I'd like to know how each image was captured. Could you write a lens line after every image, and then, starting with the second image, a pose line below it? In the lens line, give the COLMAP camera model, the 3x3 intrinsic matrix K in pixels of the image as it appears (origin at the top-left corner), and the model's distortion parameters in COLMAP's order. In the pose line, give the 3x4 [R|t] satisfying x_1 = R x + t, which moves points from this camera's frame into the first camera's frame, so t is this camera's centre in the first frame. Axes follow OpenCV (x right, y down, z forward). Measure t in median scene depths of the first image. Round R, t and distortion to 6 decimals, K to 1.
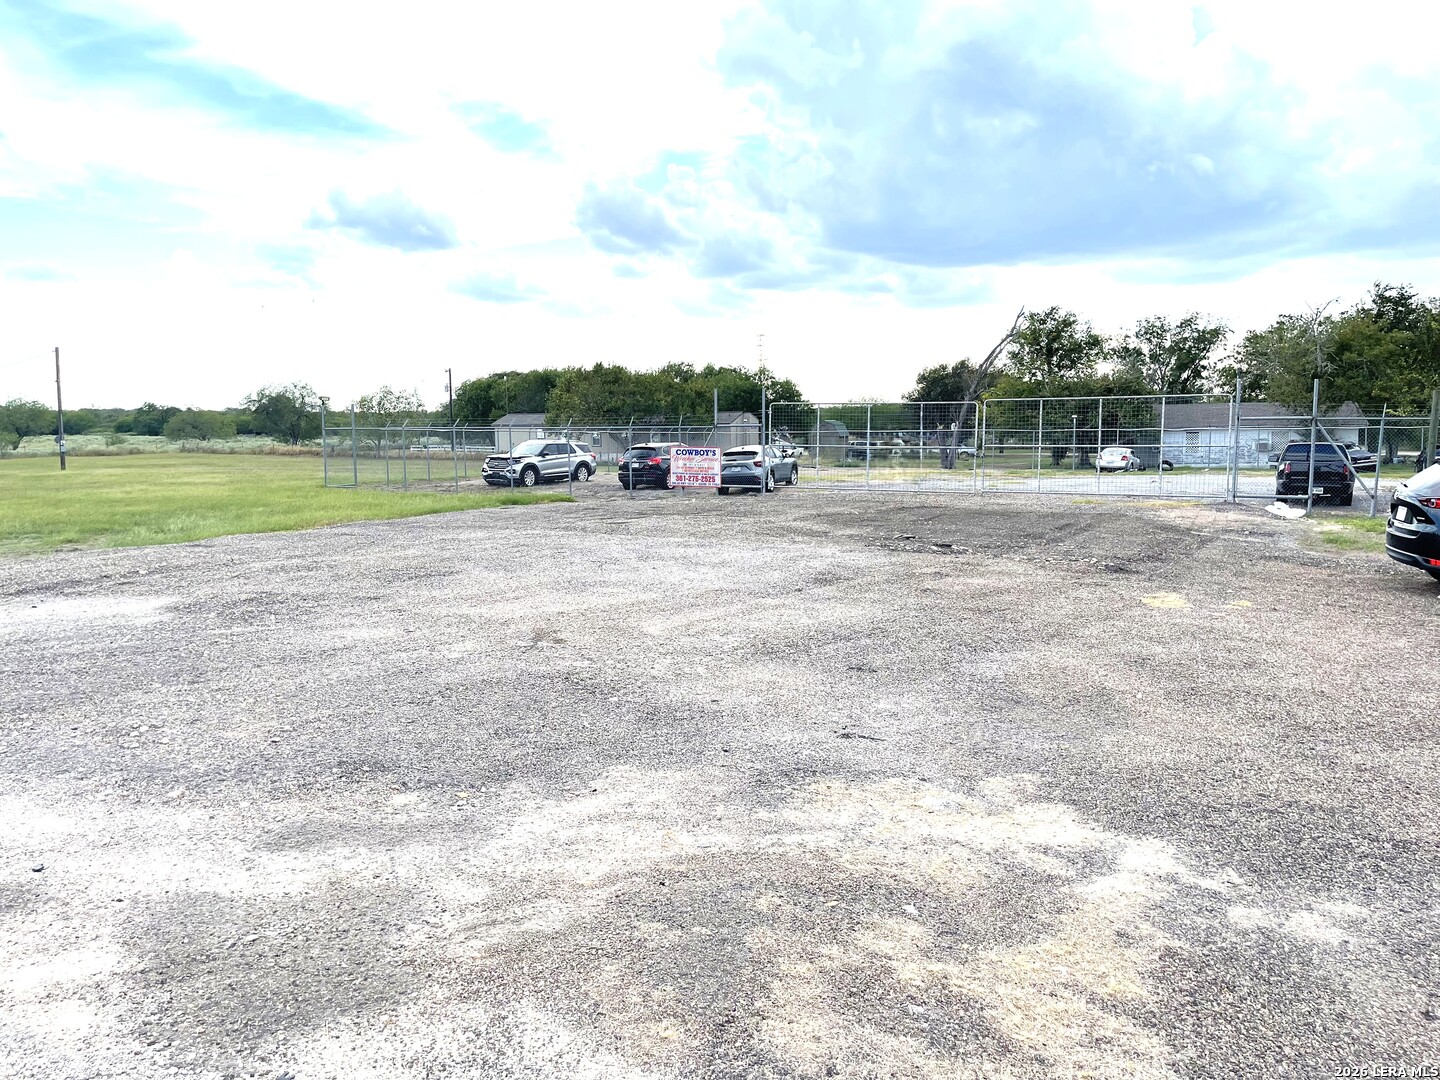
lens RADIAL K [[1067.8, 0, 720.0], [0, 1067.8, 540.0], [0, 0, 1]] dist [0.045898, -0.093171]
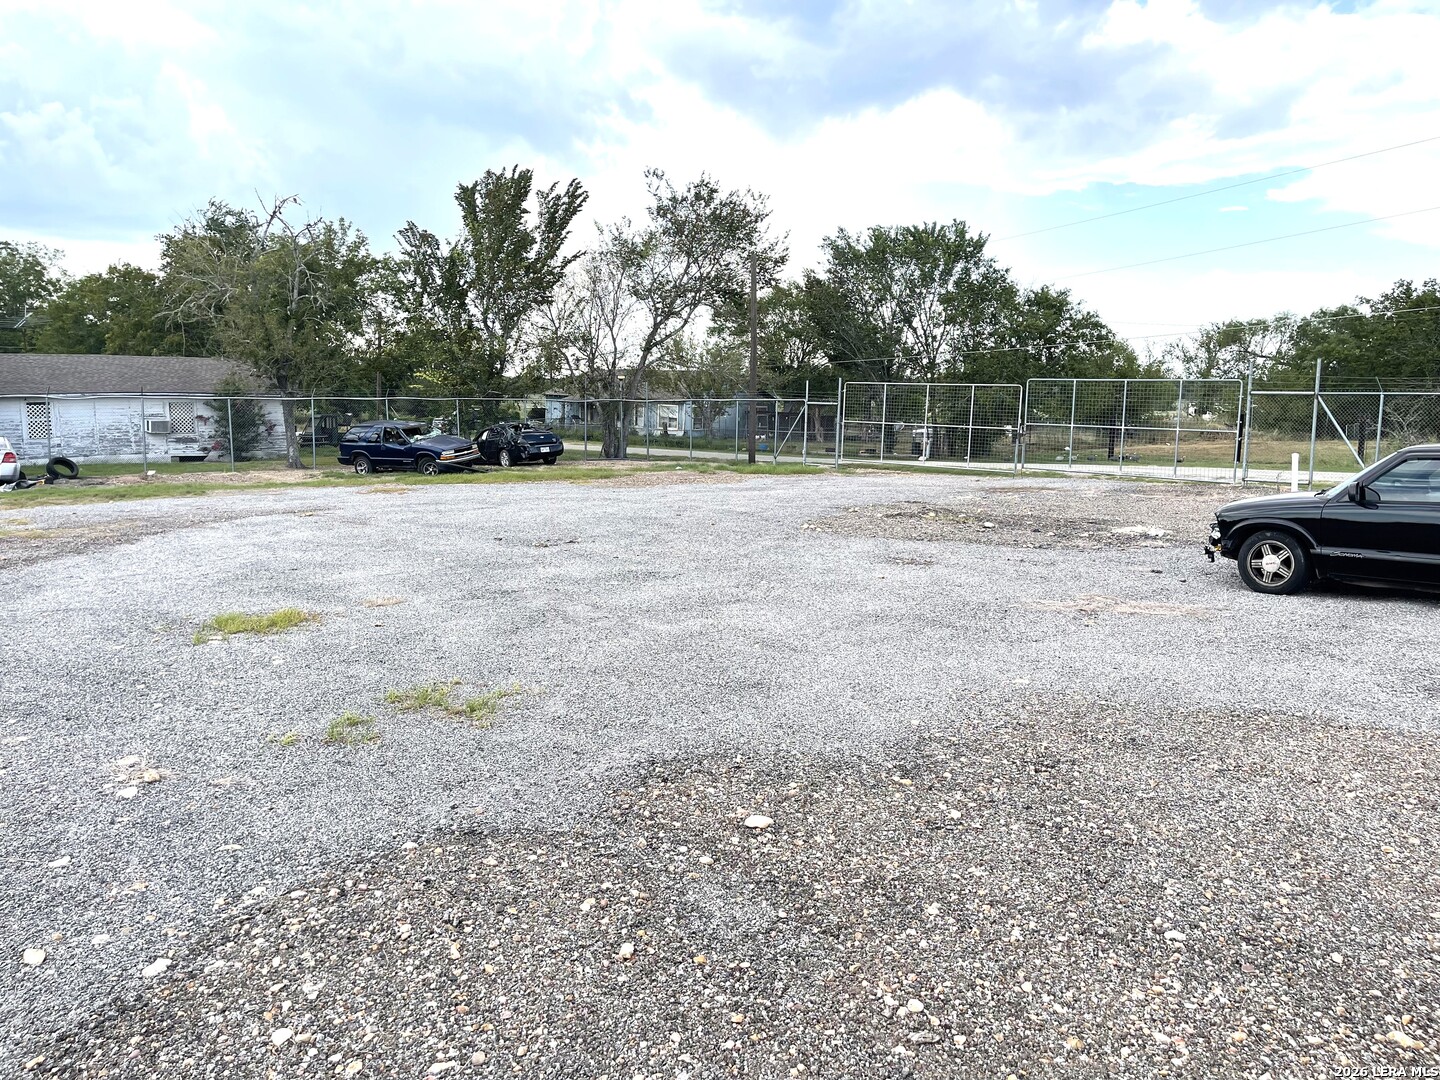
lens RADIAL K [[1067.8, 0, 720.0], [0, 1067.8, 540.0], [0, 0, 1]] dist [0.045898, -0.093171]
pose [[0.386948, -0.105968, 0.915992, 0.070494], [0.081714, 0.993407, 0.080405, -0.056989], [-0.918474, 0.043736, 0.393056, 0.575213]]
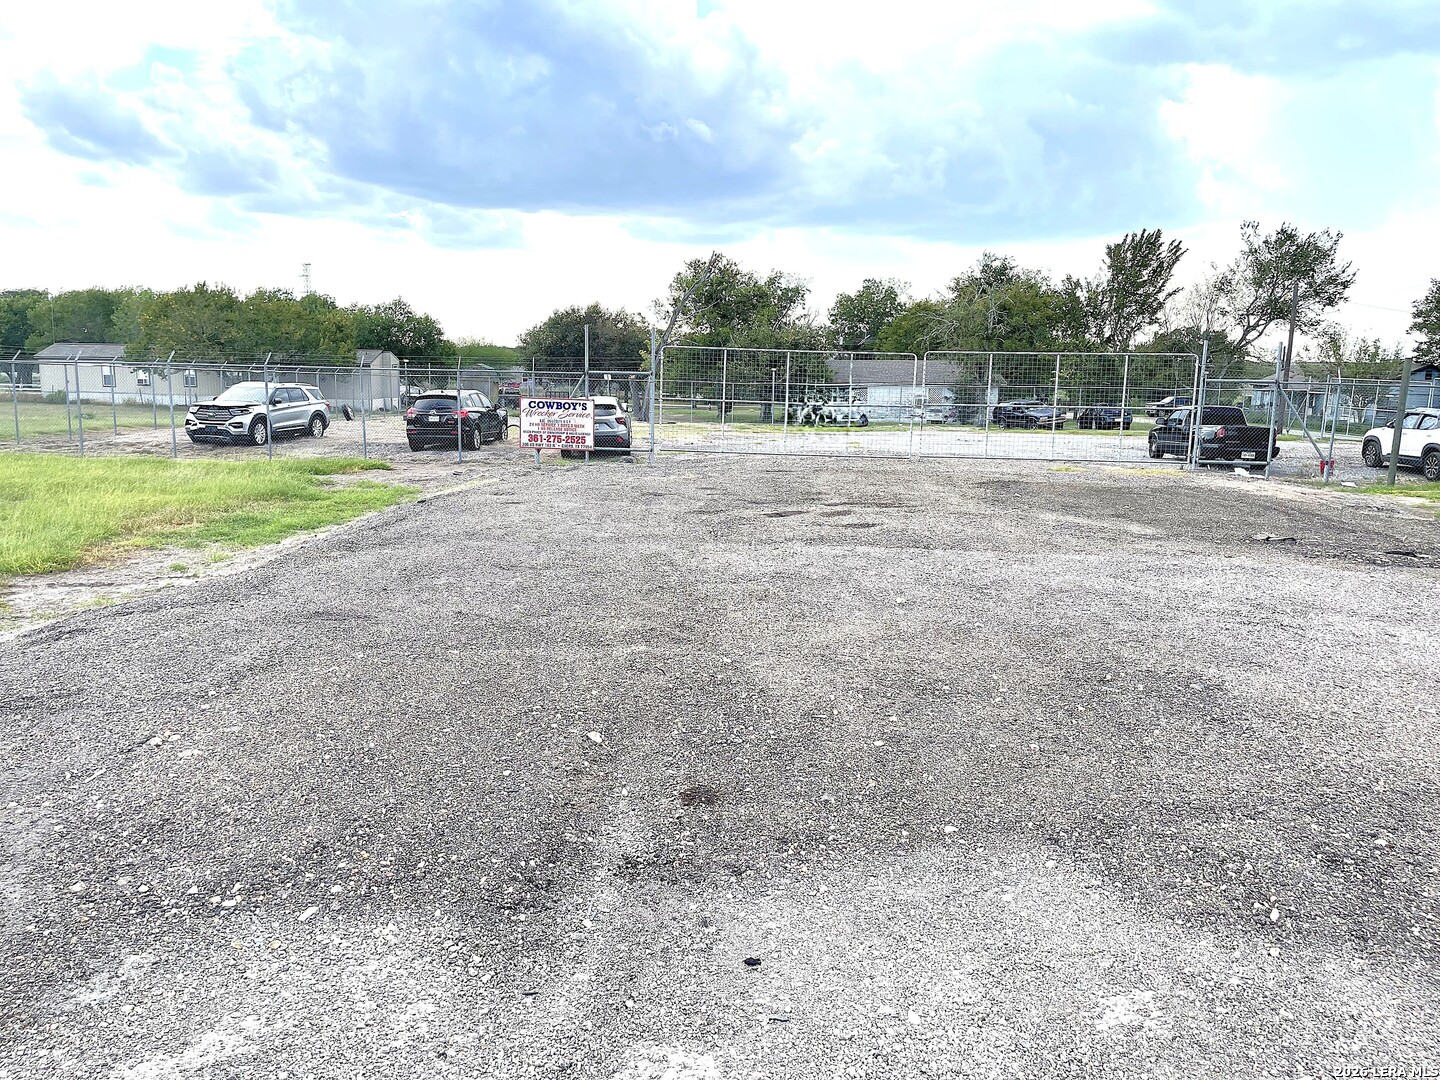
lens RADIAL K [[1067.8, 0, 720.0], [0, 1067.8, 540.0], [0, 0, 1]] dist [0.045898, -0.093171]
pose [[0.909370, -0.037343, 0.414308, -0.147808], [0.016447, 0.998411, 0.053891, -0.014499], [-0.415663, -0.042193, 0.908540, 0.143085]]
